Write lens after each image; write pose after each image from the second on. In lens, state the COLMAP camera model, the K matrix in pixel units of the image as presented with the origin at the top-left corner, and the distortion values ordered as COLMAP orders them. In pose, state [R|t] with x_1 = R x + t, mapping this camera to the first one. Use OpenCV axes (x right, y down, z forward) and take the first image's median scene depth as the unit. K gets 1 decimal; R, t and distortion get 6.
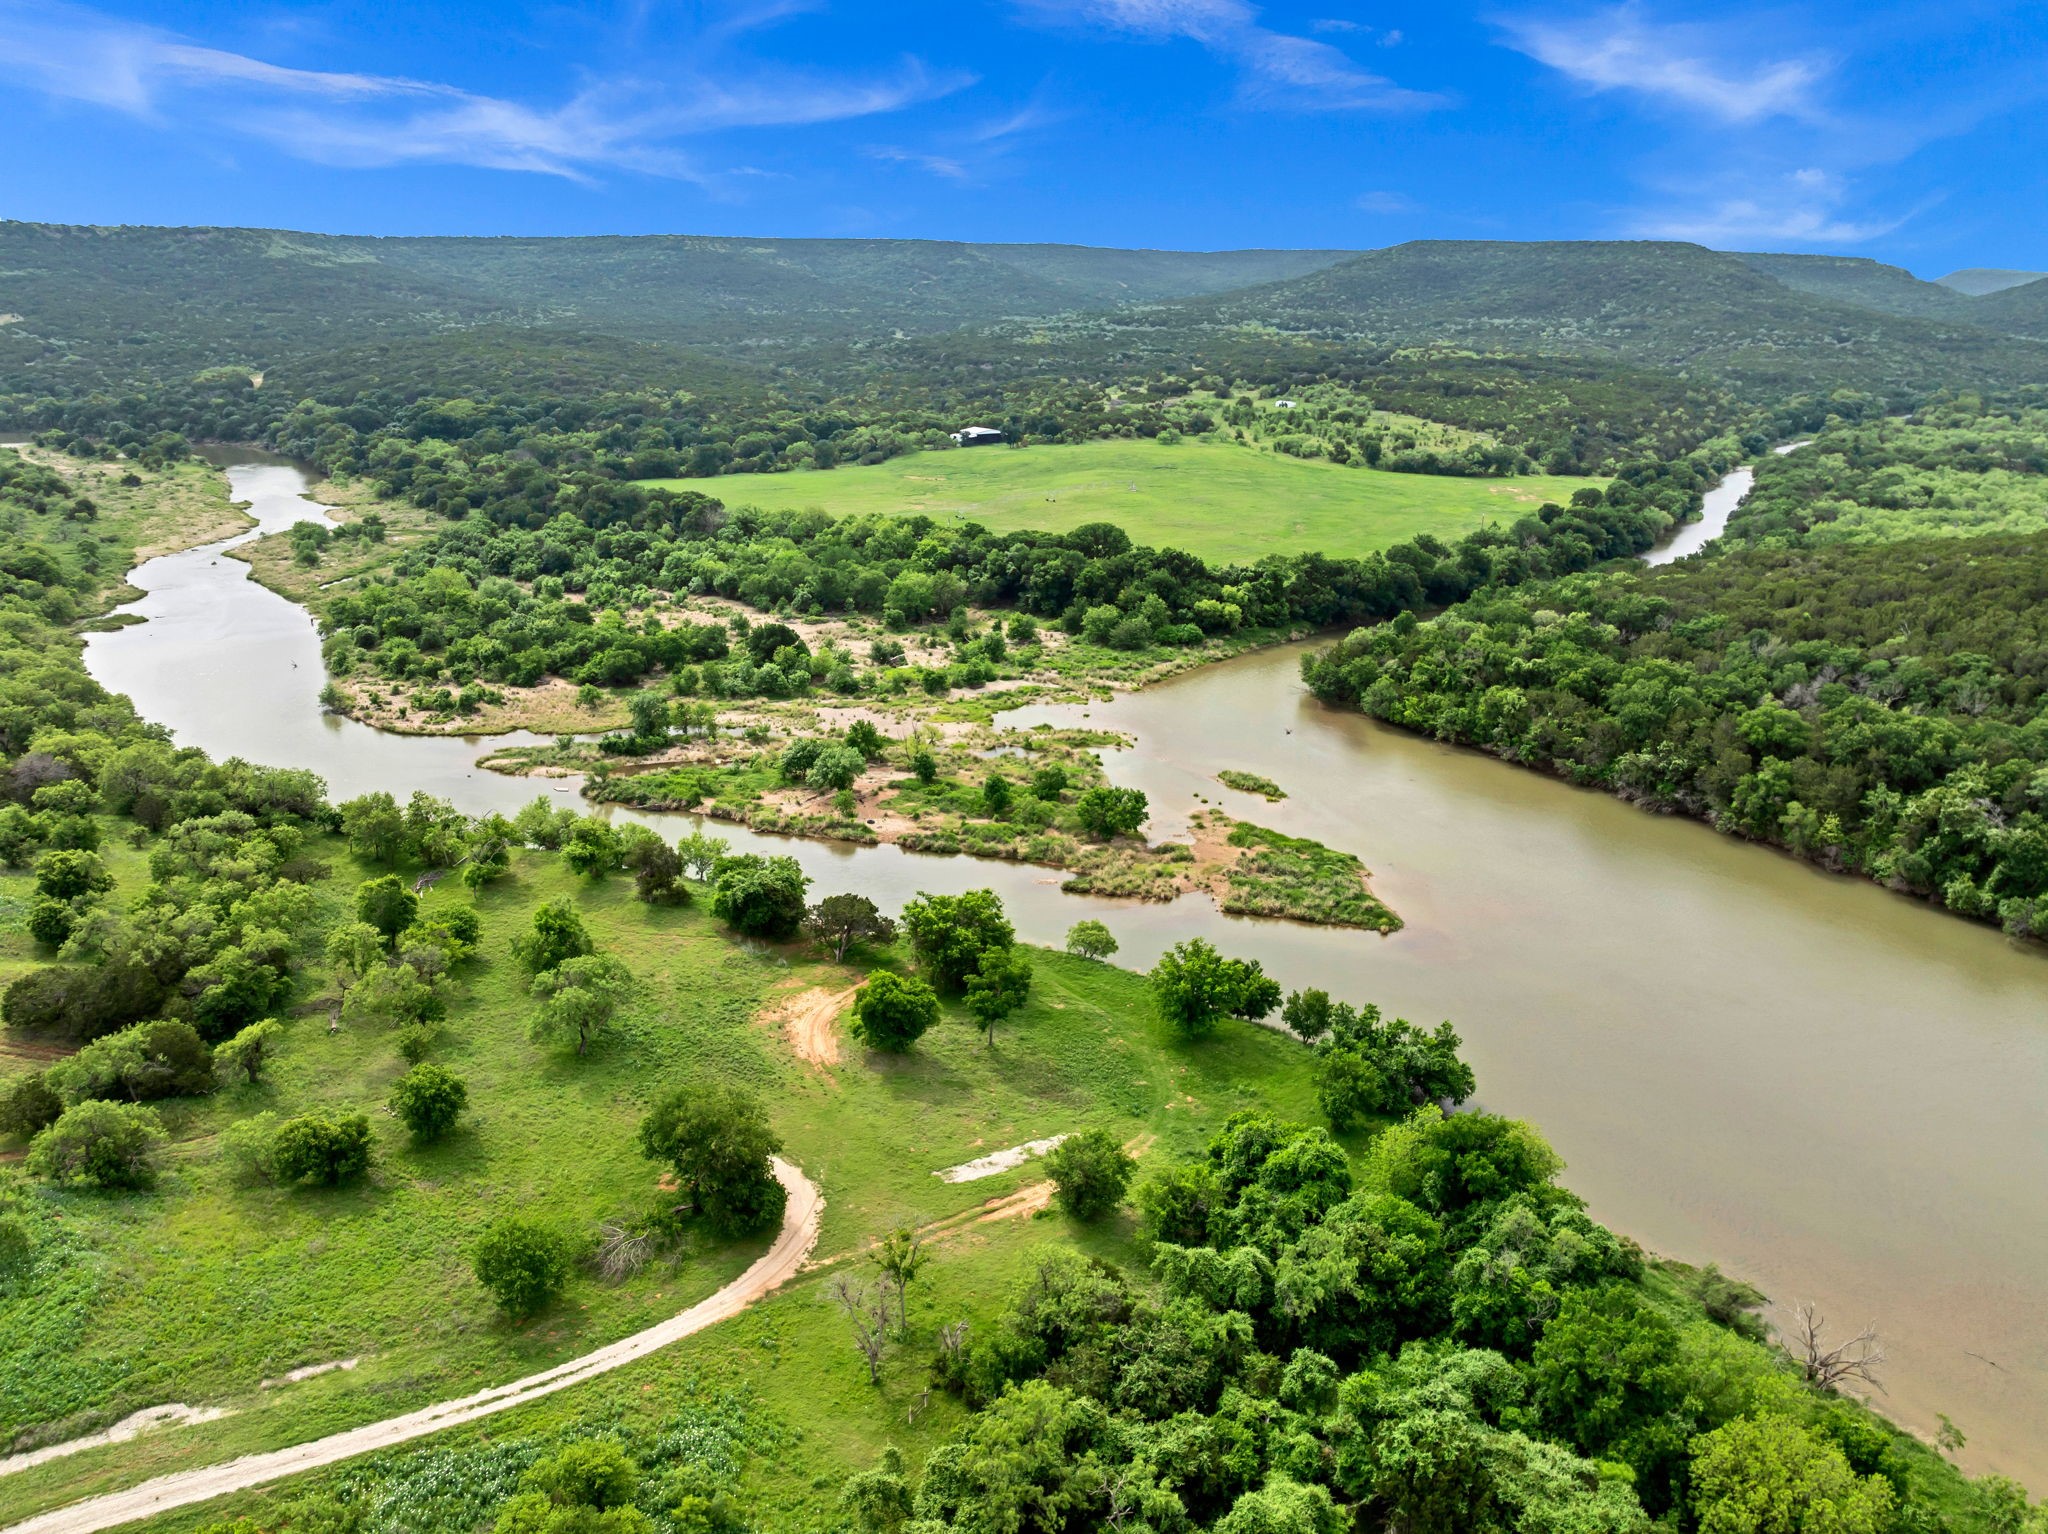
lens RADIAL K [[1432.6, 0, 1032.2], [0, 1432.6, 769.9], [0, 0, 1]] dist [-0.040897, 0.000048]
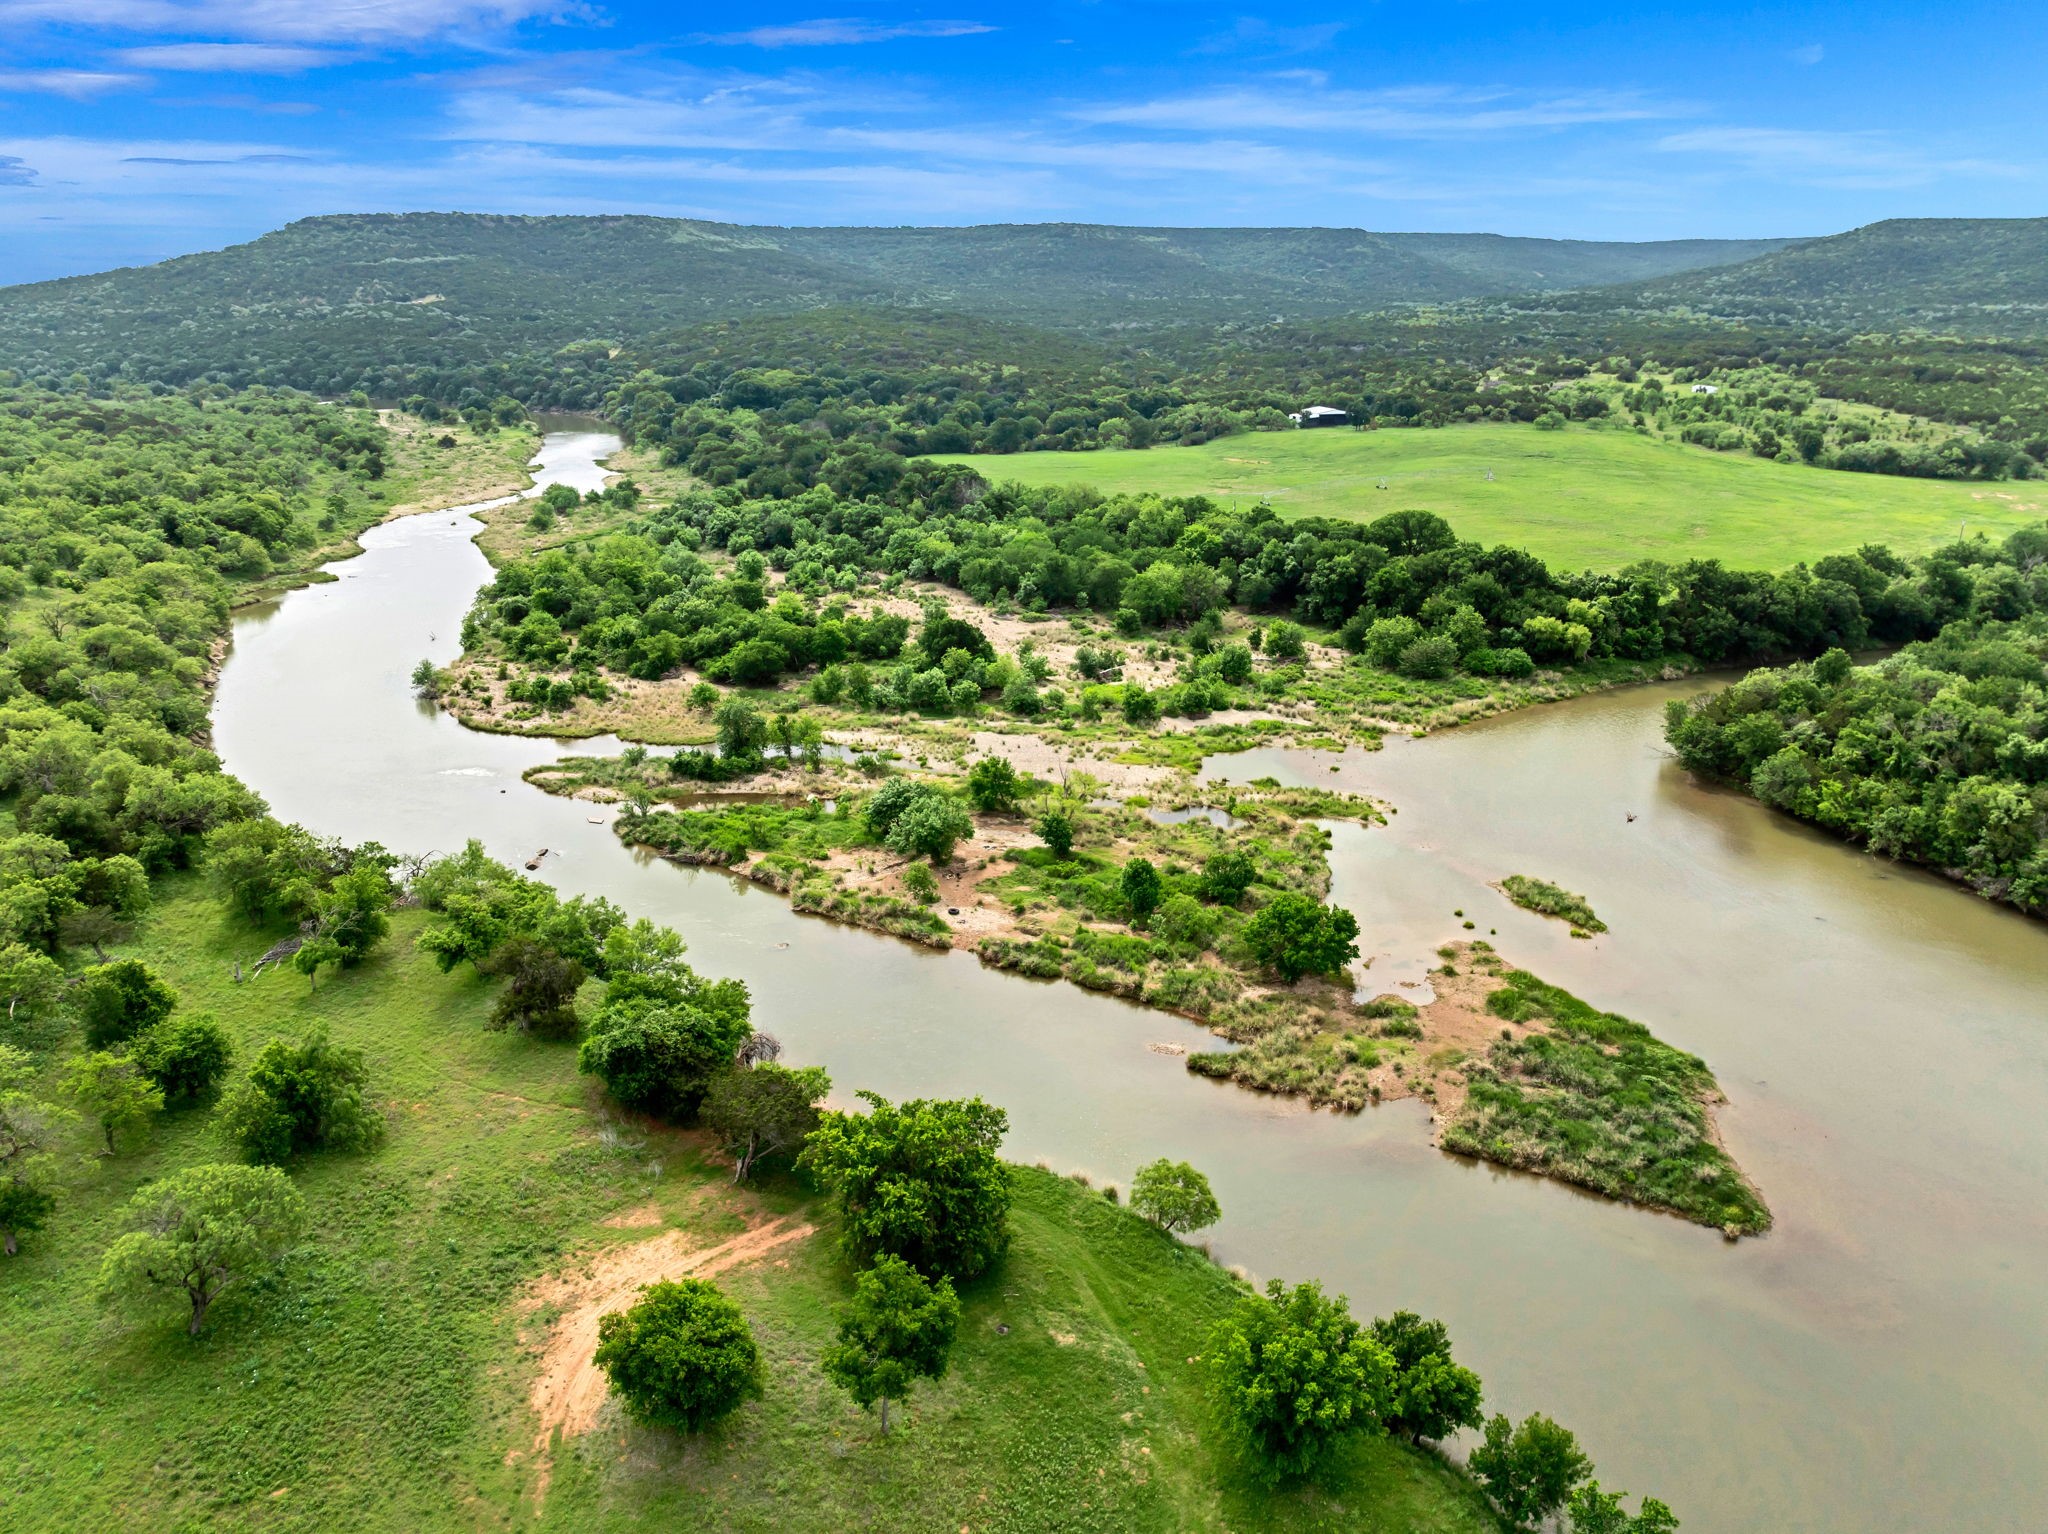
lens RADIAL K [[1432.6, 0, 1032.2], [0, 1432.6, 769.9], [0, 0, 1]] dist [-0.040897, 0.000048]
pose [[0.963434, 0.078155, -0.256294, 0.063553], [-0.078085, 0.996892, 0.010466, -0.028164], [0.256315, 0.009930, 0.966542, 0.228733]]
